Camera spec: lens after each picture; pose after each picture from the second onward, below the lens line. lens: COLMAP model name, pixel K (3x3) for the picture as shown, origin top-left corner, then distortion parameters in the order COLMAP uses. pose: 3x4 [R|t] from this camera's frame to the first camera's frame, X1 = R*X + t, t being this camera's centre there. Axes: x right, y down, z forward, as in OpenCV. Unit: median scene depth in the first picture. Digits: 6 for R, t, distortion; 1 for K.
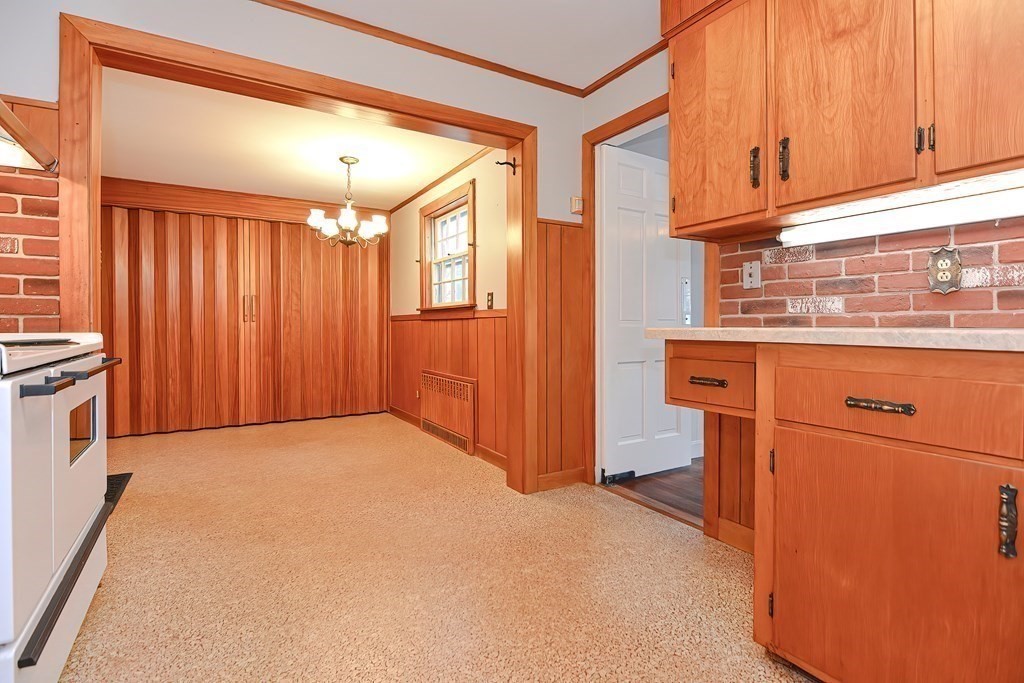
lens RADIAL K [[515.4, 0, 532.0], [0, 515.4, 312.2], [0, 0, 1]] dist [0.000079, -0.012681]
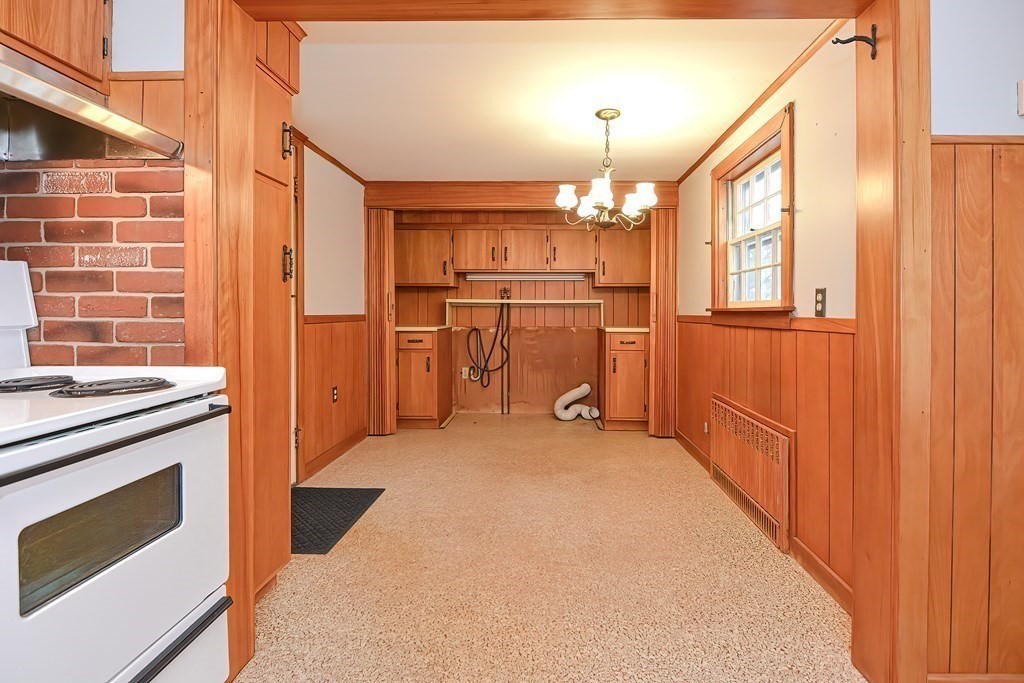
lens RADIAL K [[515.4, 0, 532.0], [0, 515.4, 312.2], [0, 0, 1]] dist [0.000079, -0.012681]
pose [[0.827267, 0.007225, -0.561763, -0.023178], [0.008960, 0.999620, 0.026052, -0.028426], [0.561738, -0.026586, 0.826888, 0.324371]]
